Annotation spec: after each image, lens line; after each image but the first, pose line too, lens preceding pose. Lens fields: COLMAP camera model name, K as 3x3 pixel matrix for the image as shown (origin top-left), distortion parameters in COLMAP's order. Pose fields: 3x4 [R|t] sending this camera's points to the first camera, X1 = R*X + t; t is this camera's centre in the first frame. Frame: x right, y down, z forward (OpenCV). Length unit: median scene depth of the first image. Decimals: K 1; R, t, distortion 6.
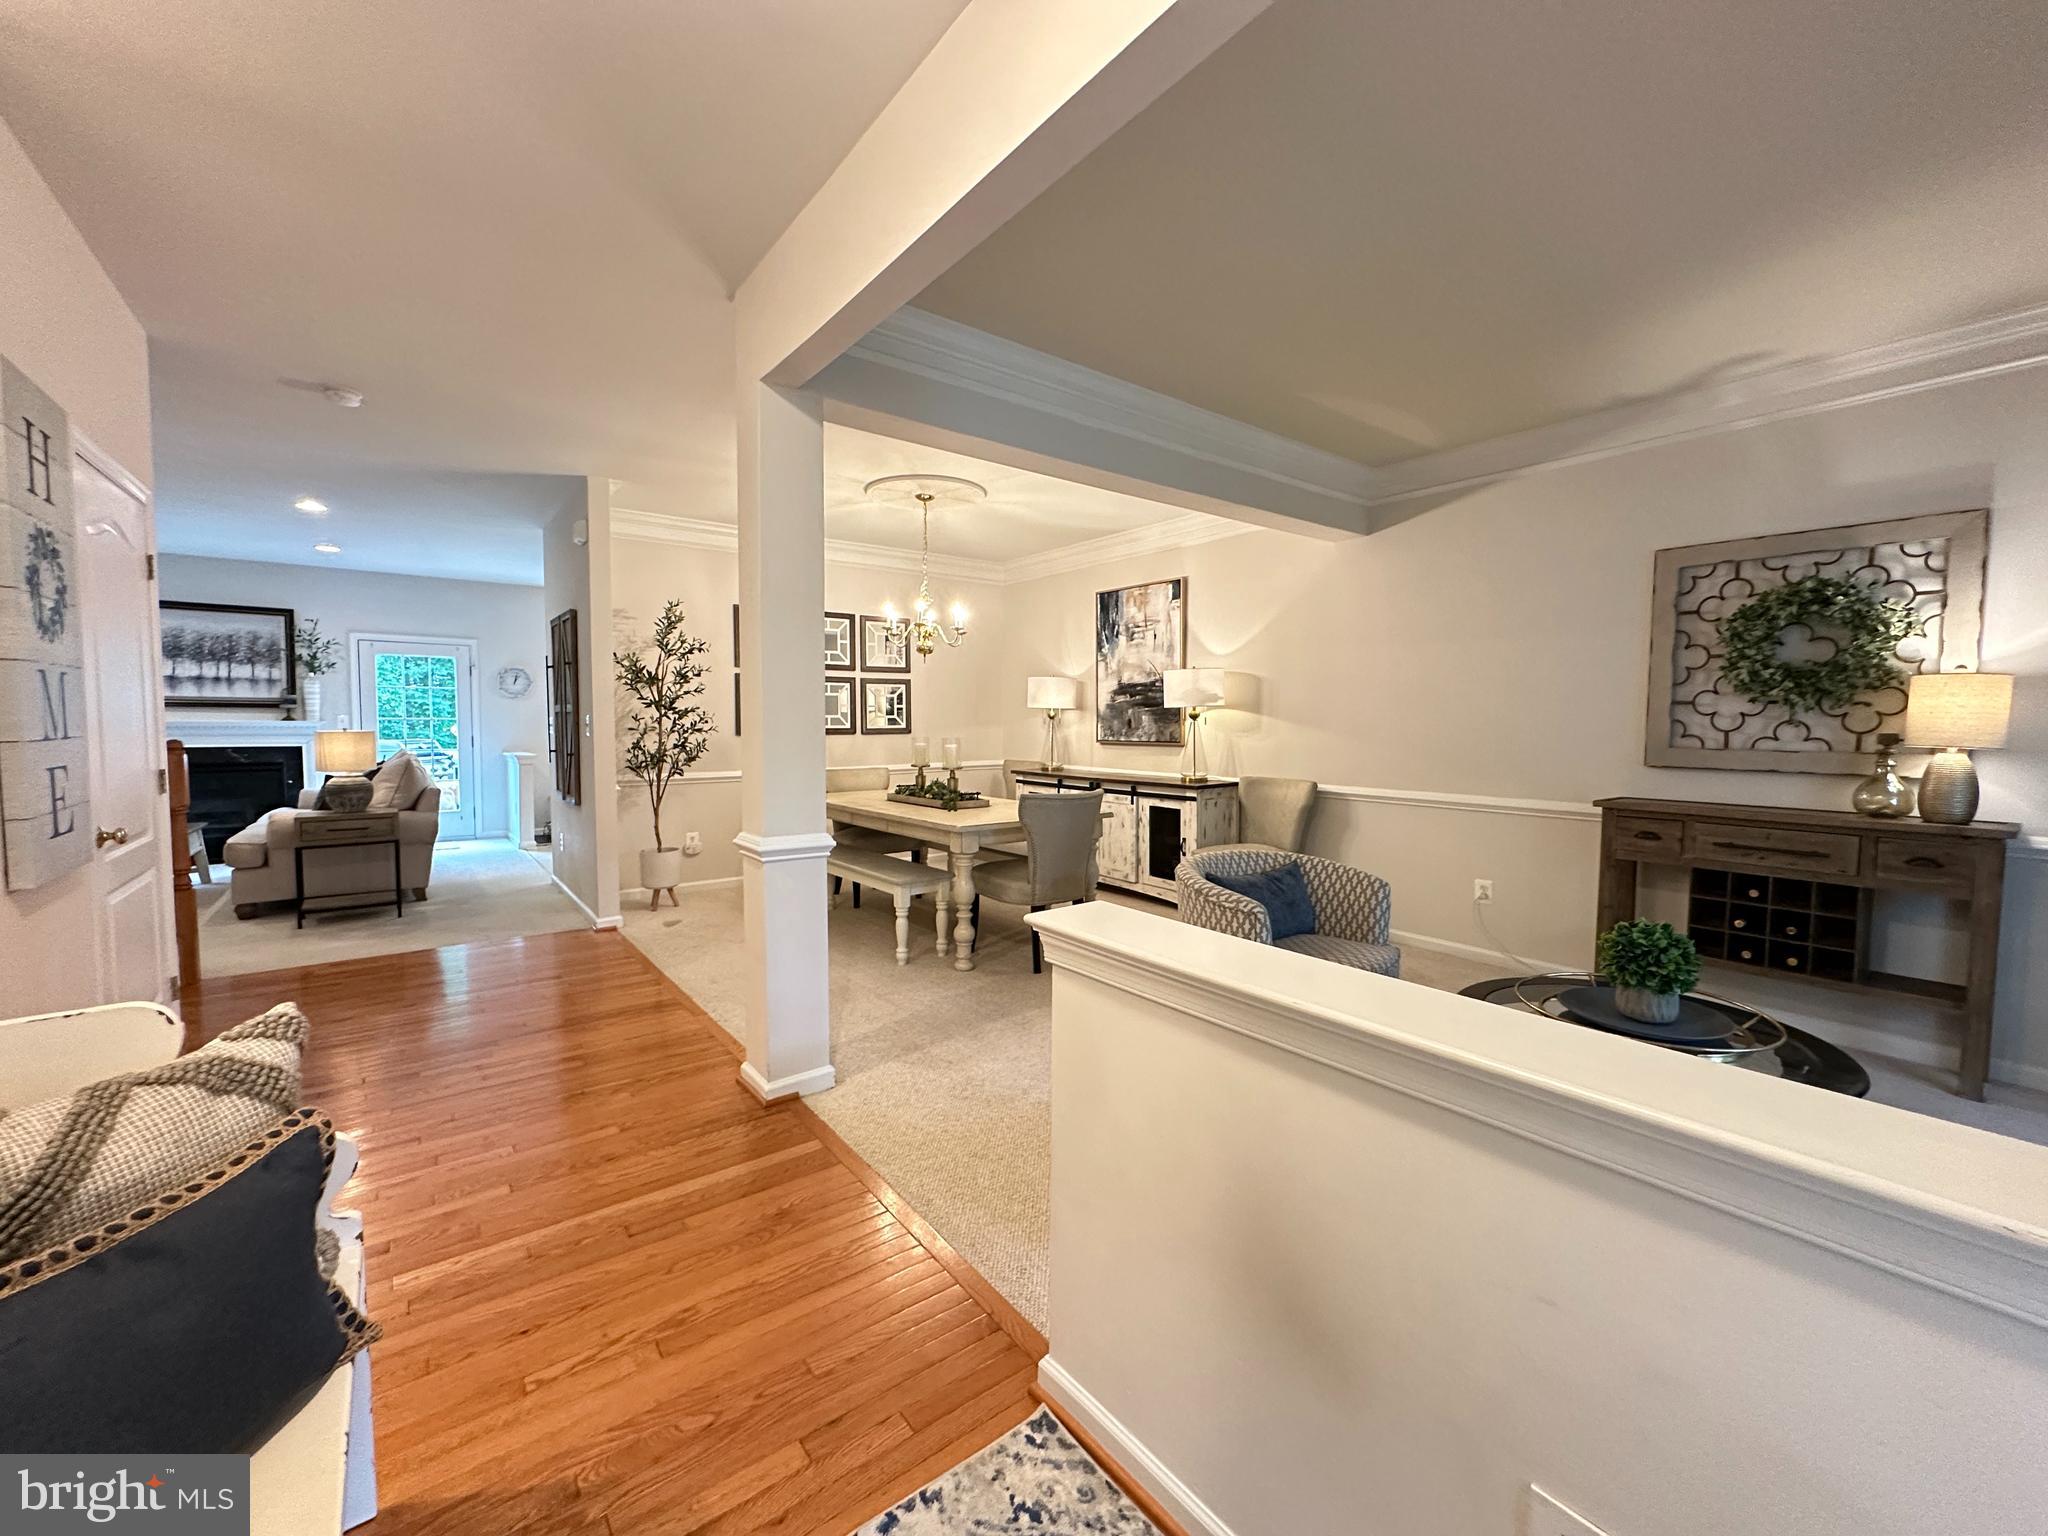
lens RADIAL K [[817.1, 0, 1021.1], [0, 817.1, 765.0], [0, 0, 1]] dist [-0.002348, -0.000172]
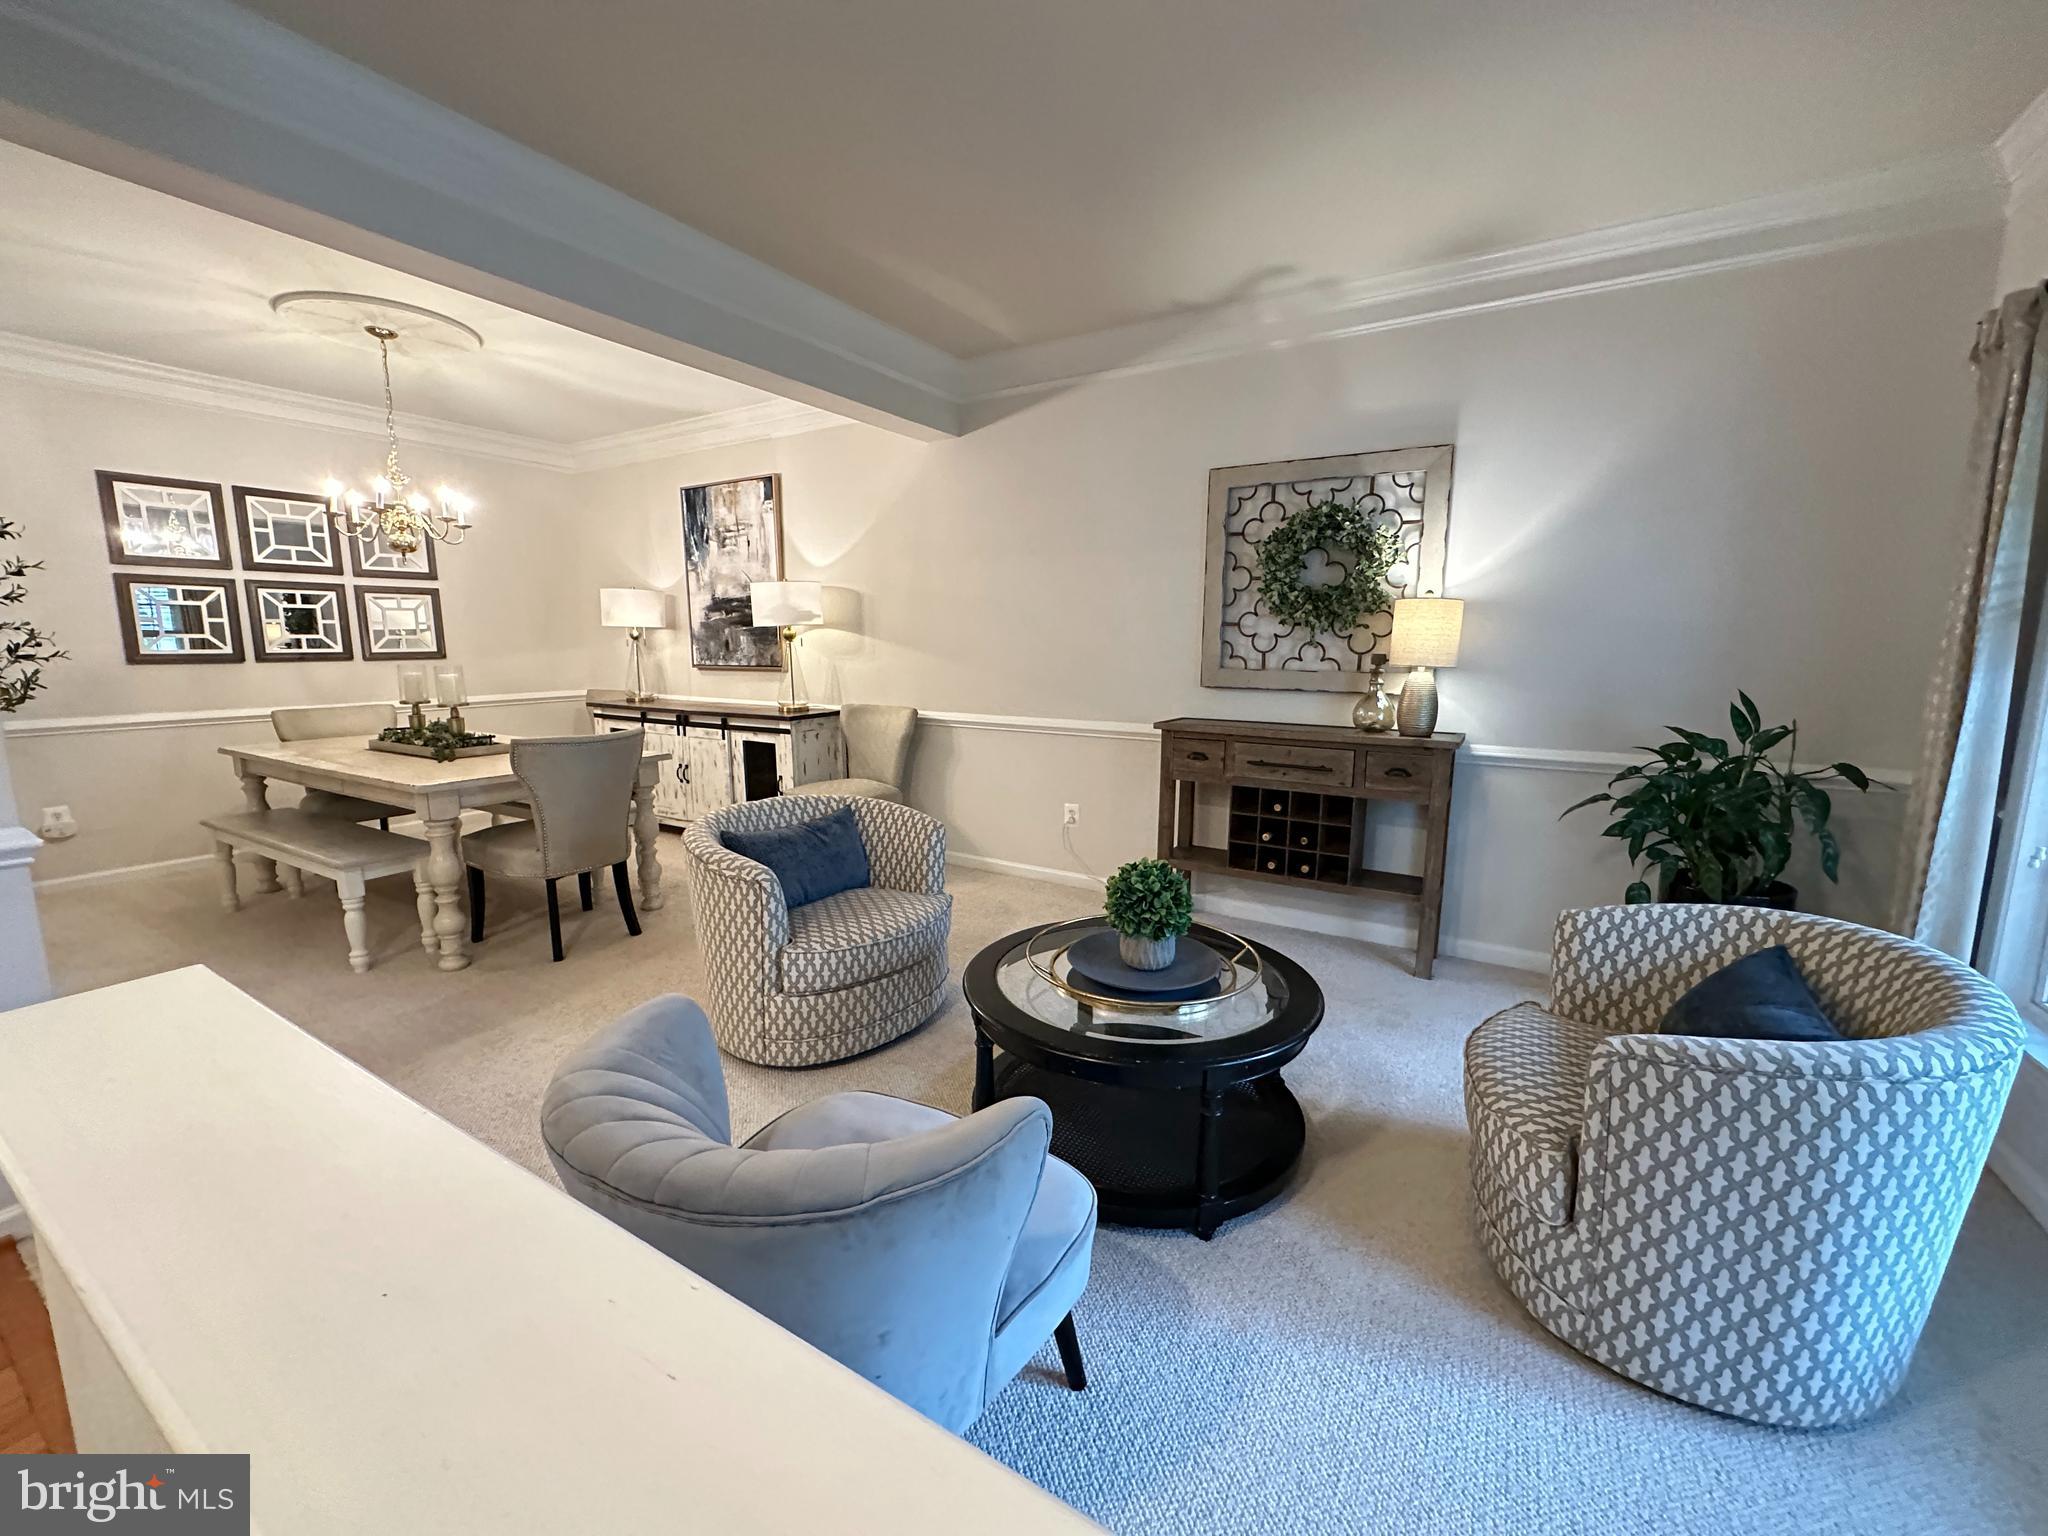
lens RADIAL K [[817.1, 0, 1021.1], [0, 817.1, 765.0], [0, 0, 1]] dist [-0.002348, -0.000172]
pose [[0.934715, -0.053816, 0.351301, 0.187481], [0.019739, 0.994804, 0.099876, -0.007691], [-0.354850, -0.086421, 0.930920, 0.119055]]
